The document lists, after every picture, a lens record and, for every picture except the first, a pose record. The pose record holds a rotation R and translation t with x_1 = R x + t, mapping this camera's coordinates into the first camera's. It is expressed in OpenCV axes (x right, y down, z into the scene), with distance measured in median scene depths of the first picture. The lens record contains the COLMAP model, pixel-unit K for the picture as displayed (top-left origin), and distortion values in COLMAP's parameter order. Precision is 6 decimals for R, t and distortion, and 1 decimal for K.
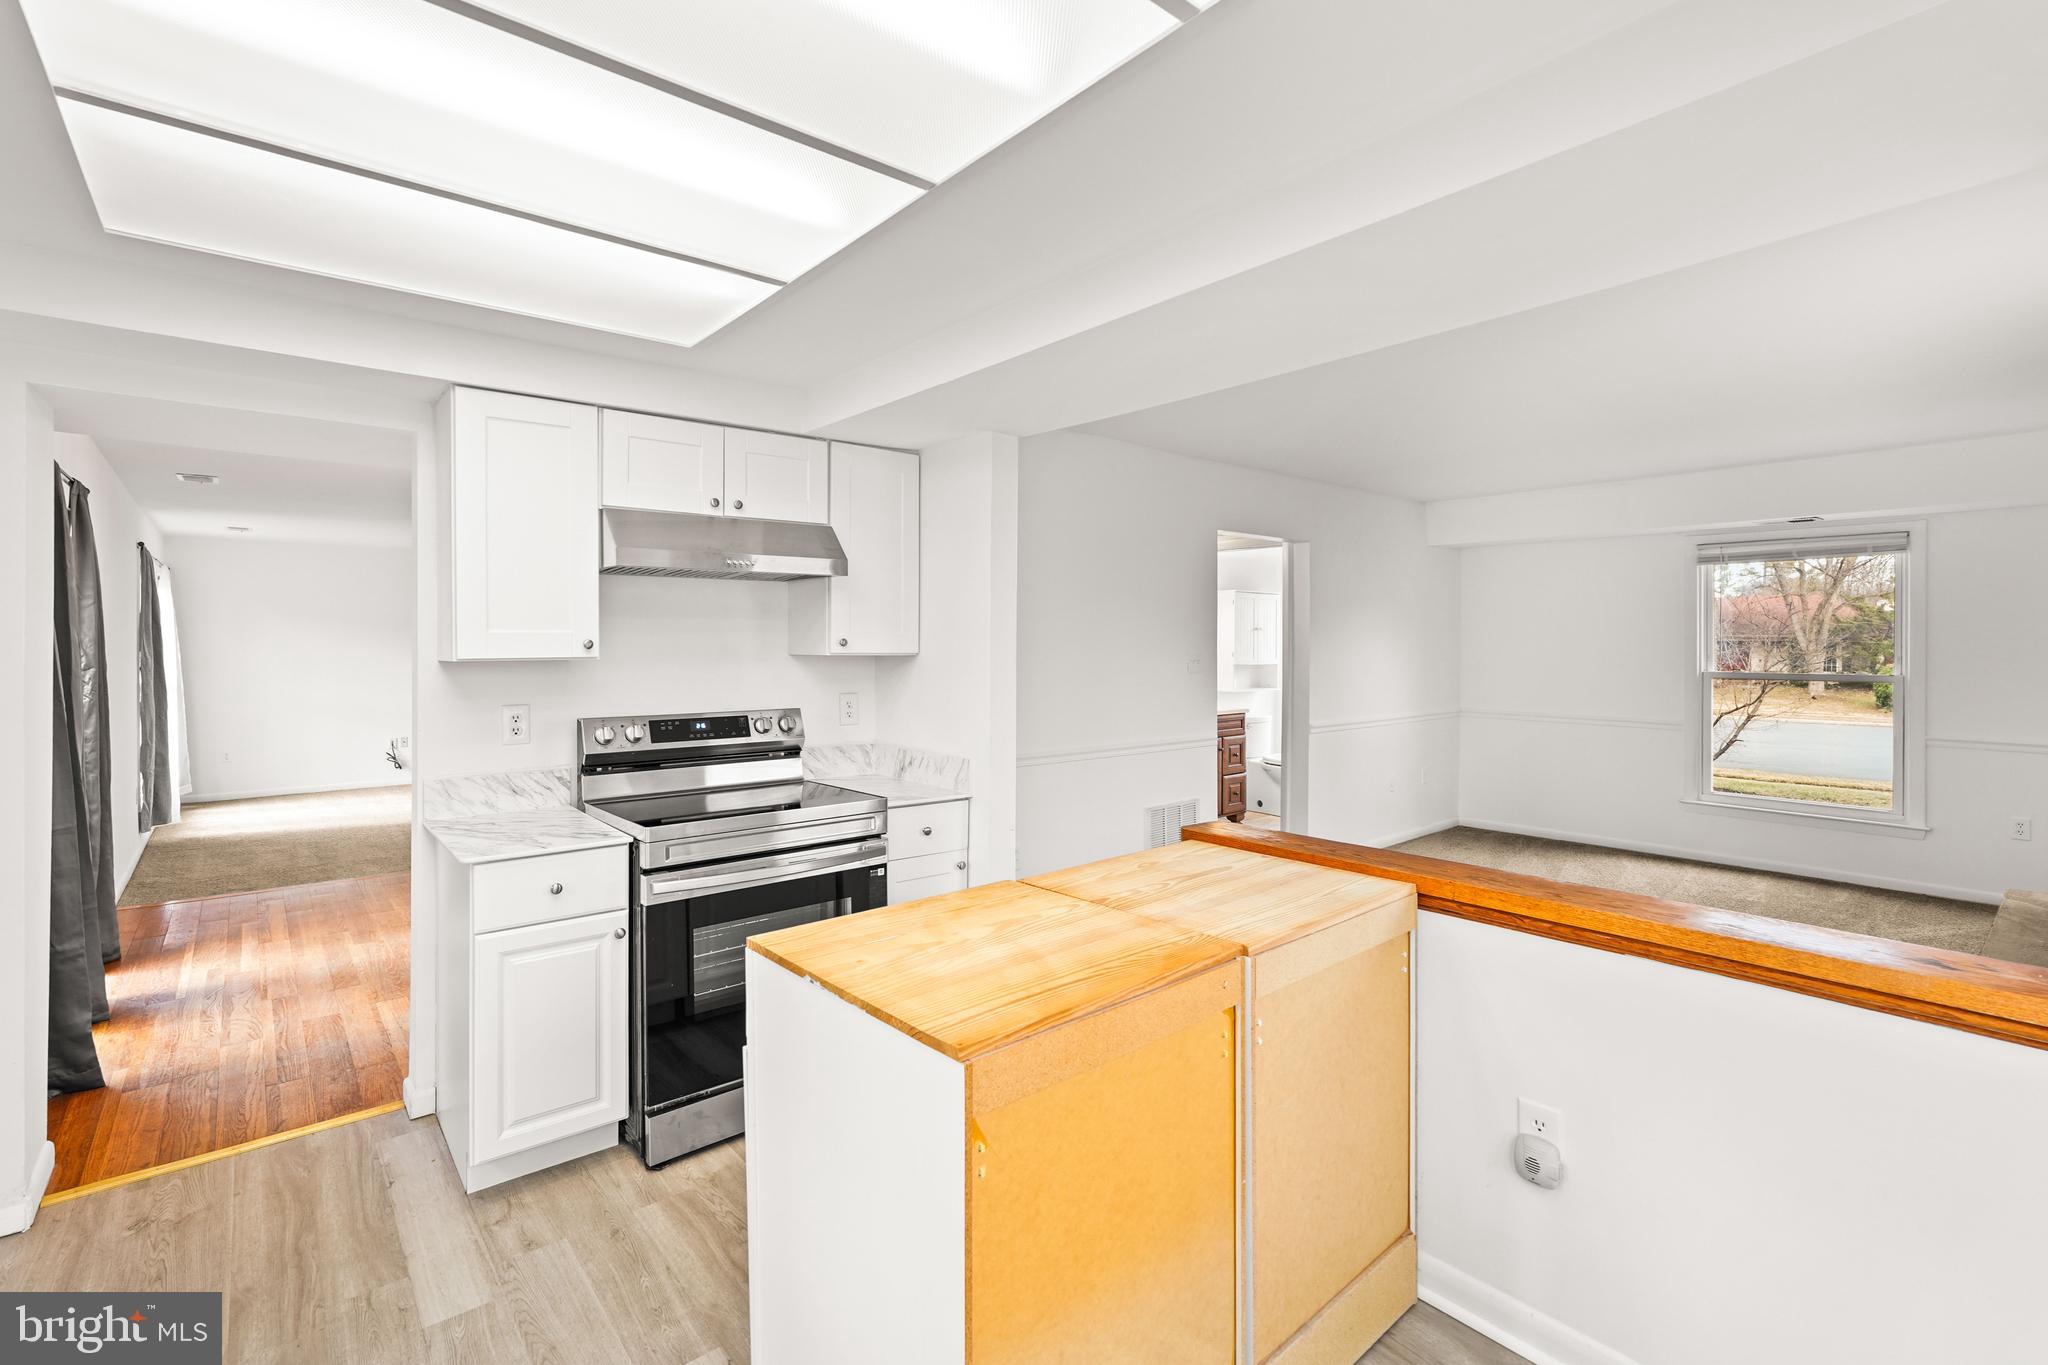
lens RADIAL K [[926.8, 0, 1019.9], [0, 926.8, 648.5], [0, 0, 1]] dist [-0.002469, 0.000186]
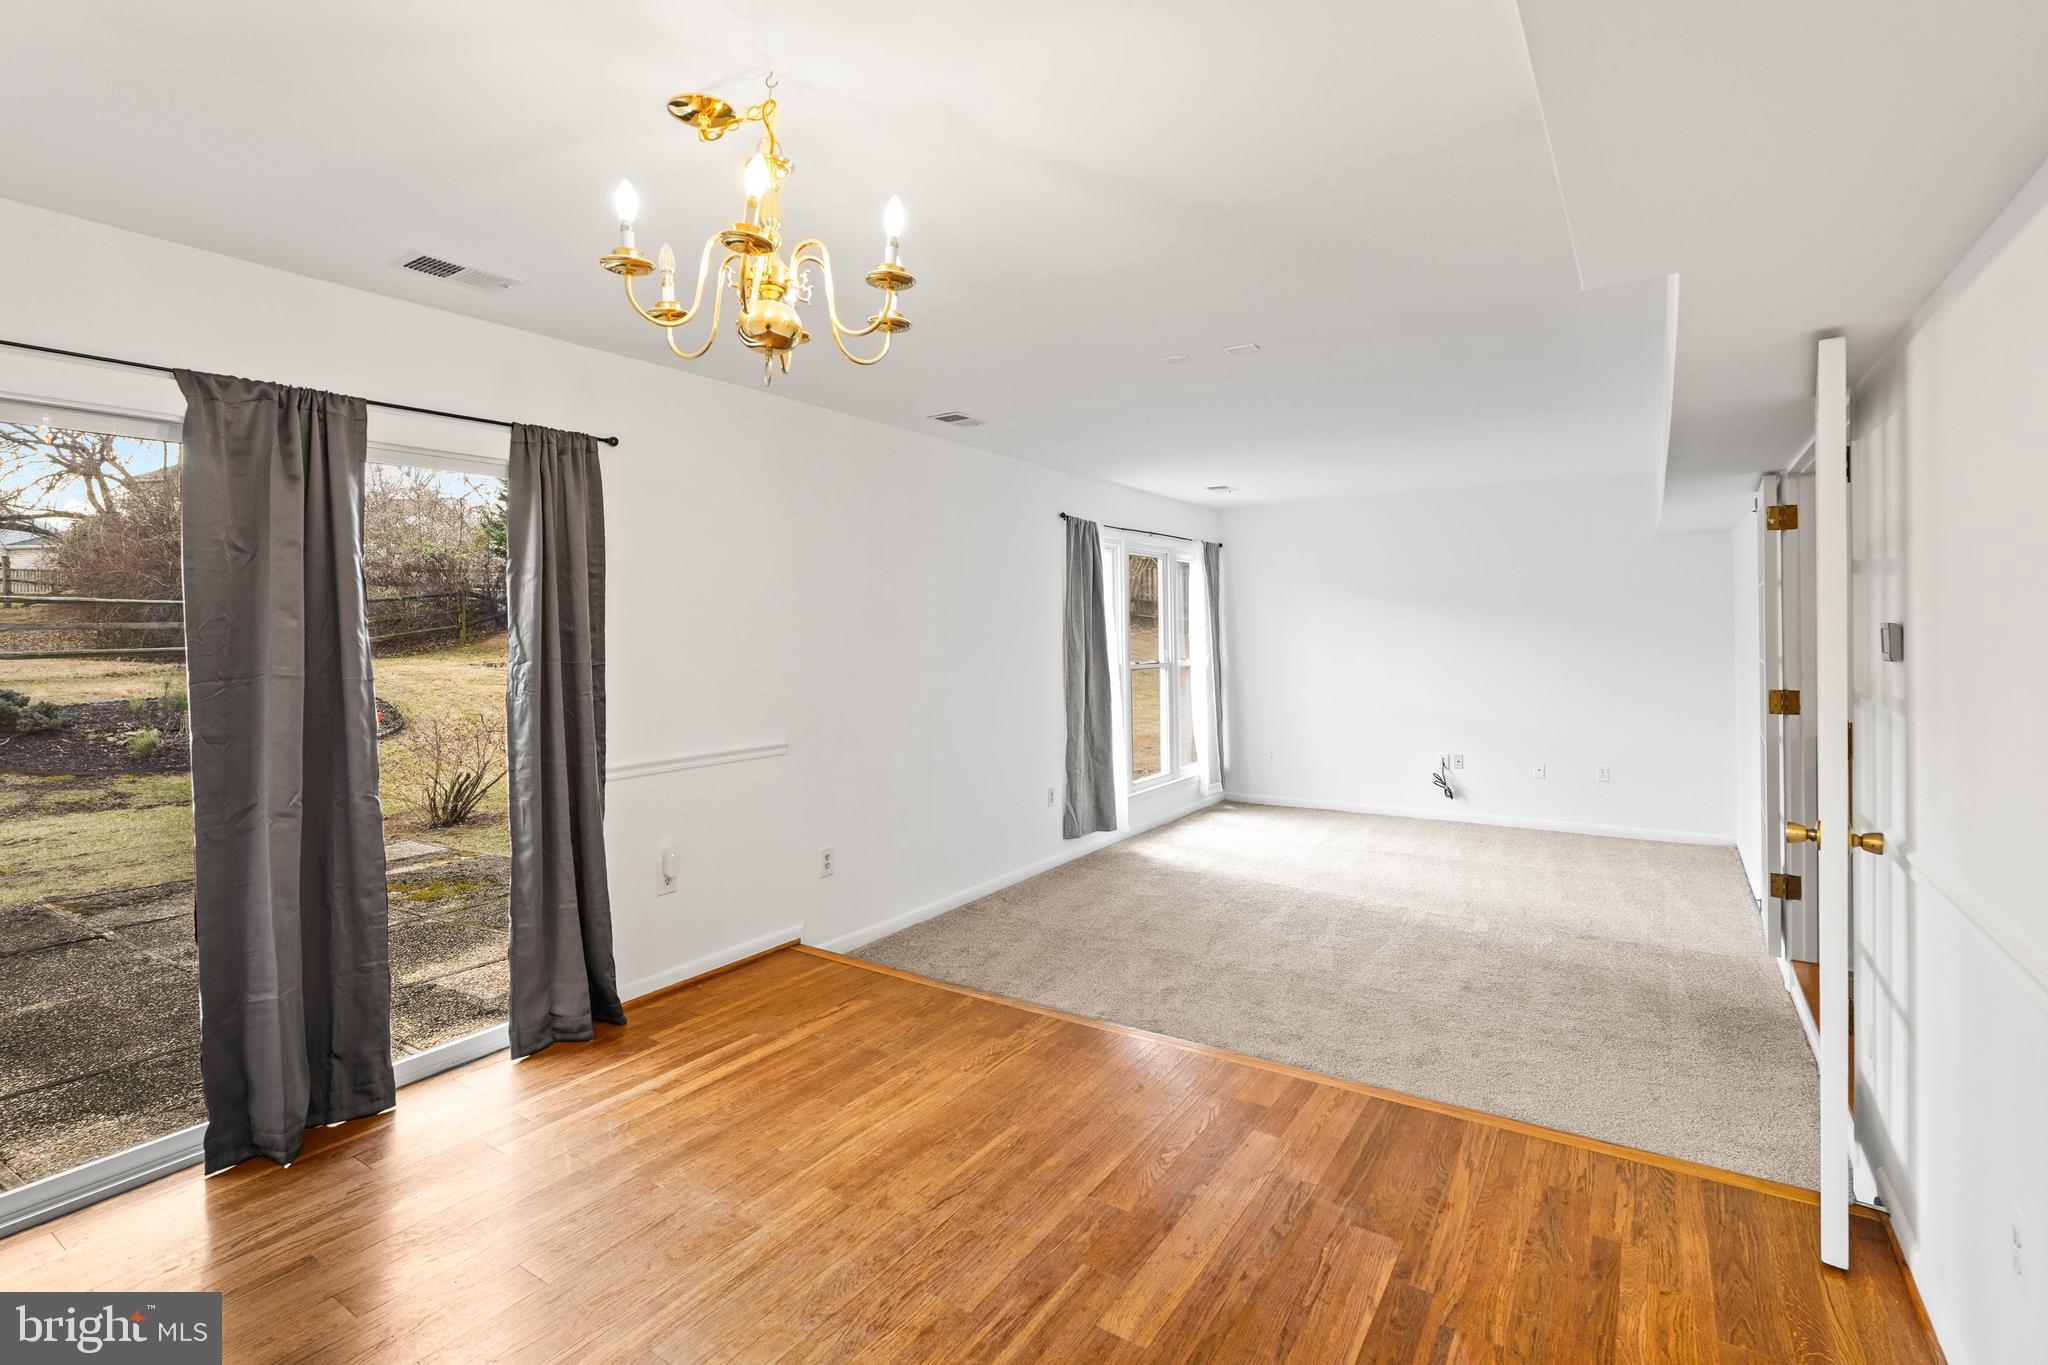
lens RADIAL K [[971.0, 0, 985.5], [0, 971.0, 623.5], [0, 0, 1]] dist [-0.009618, -0.000131]
pose [[0.263986, -0.010293, -0.964471, -0.064757], [0.005454, 0.999943, -0.009178, -0.000127], [0.964511, -0.002838, 0.264027, 0.667876]]
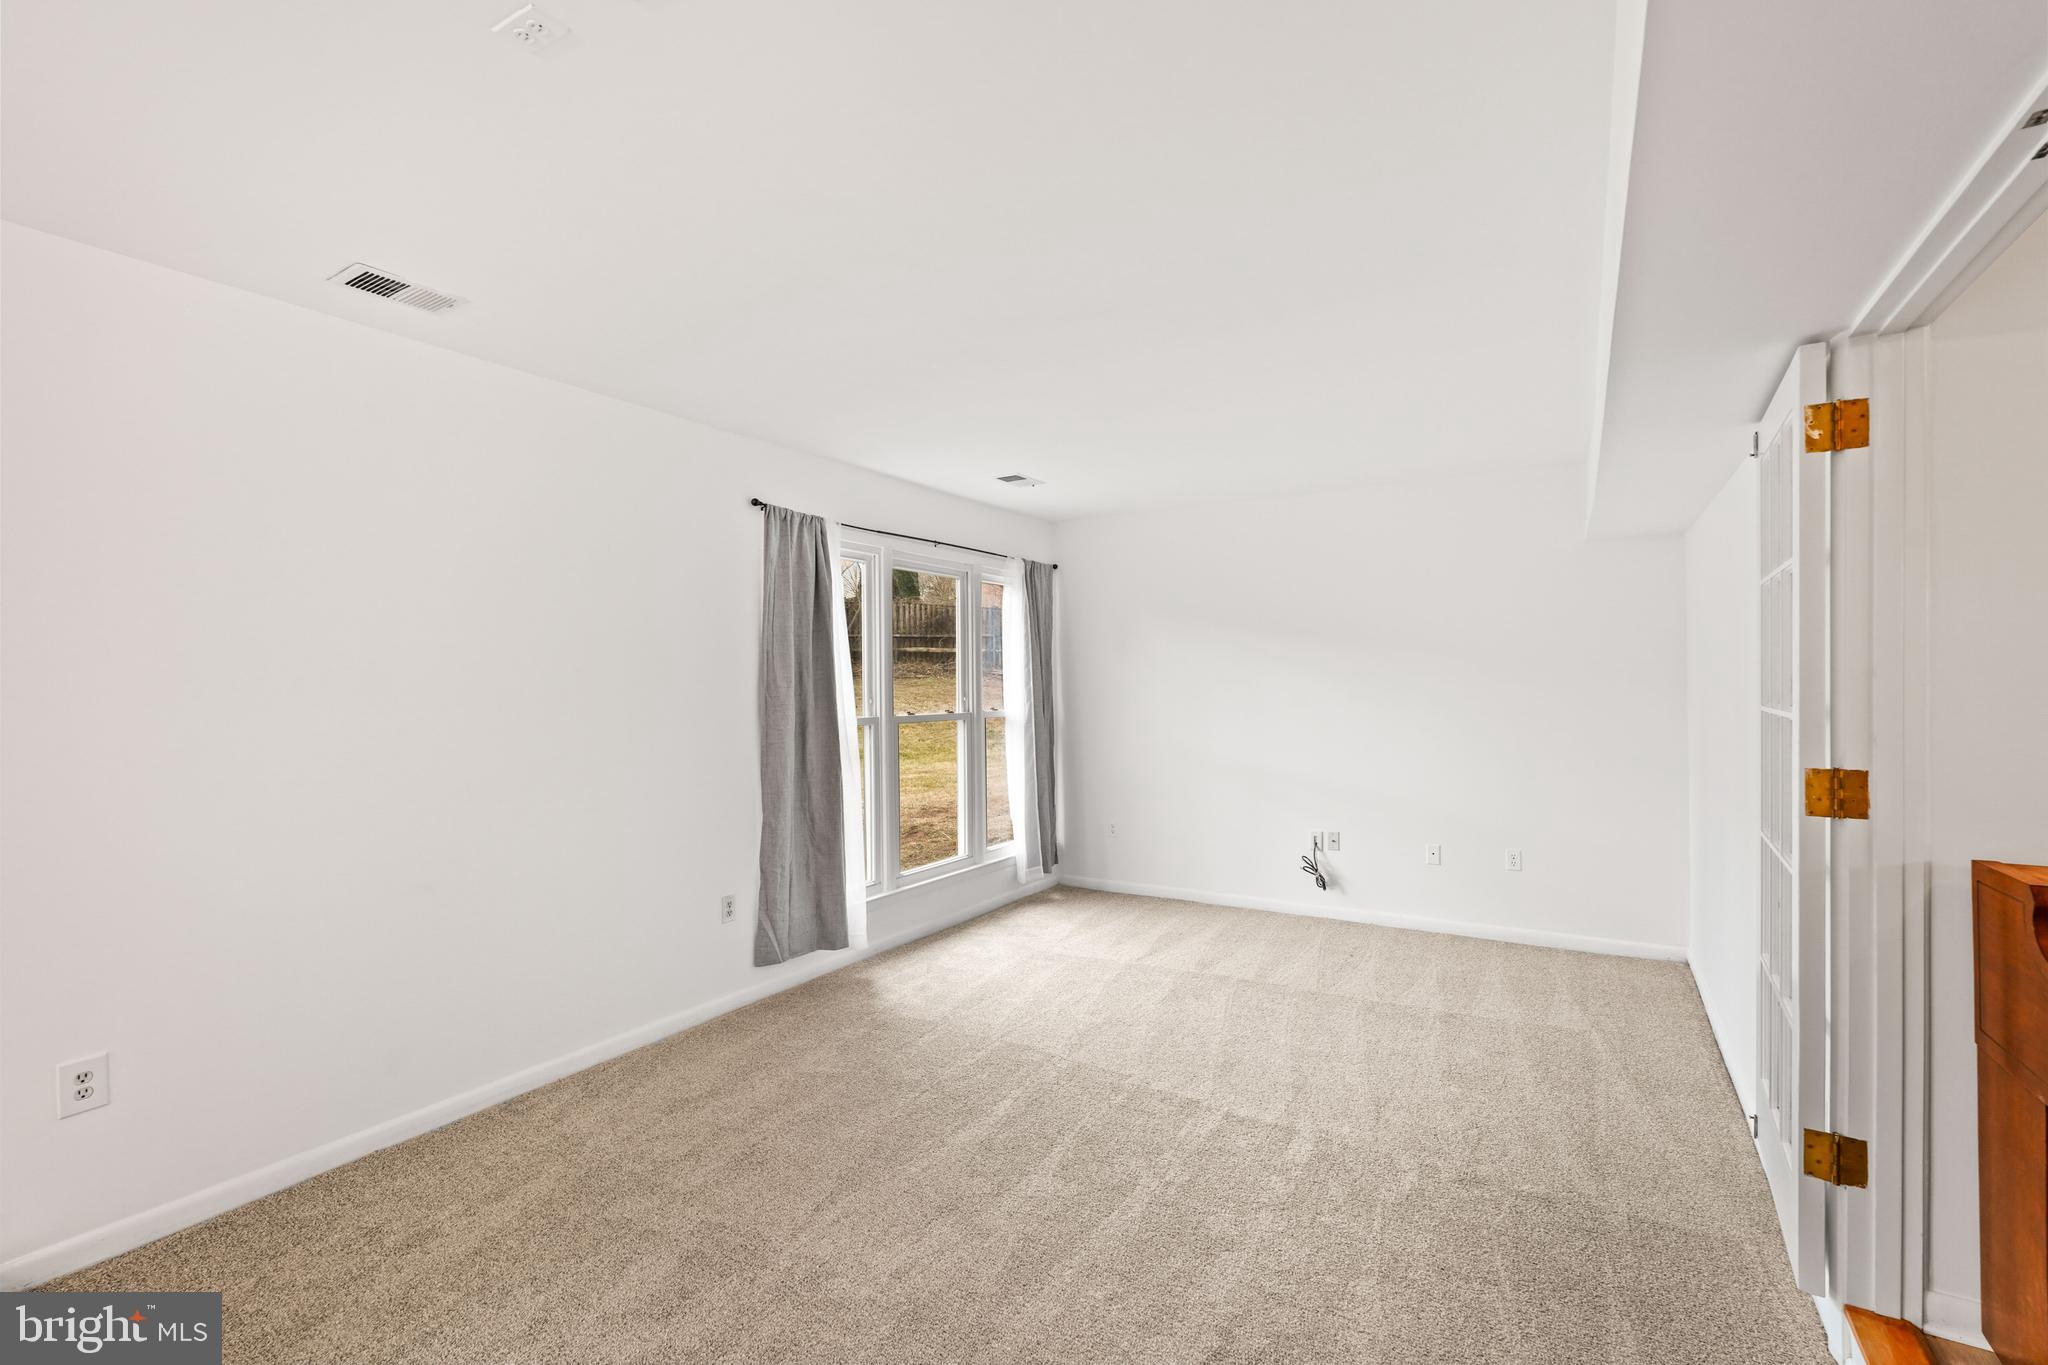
lens RADIAL K [[900.9, 0, 1017.0], [0, 900.9, 684.0], [0, 0, 1]] dist [-0.003166, 0.000047]
pose [[0.308507, -0.000875, -0.951222, -0.314180], [0.003470, 0.999994, 0.000205, 0.010006], [0.951216, -0.003364, 0.308508, 0.962990]]
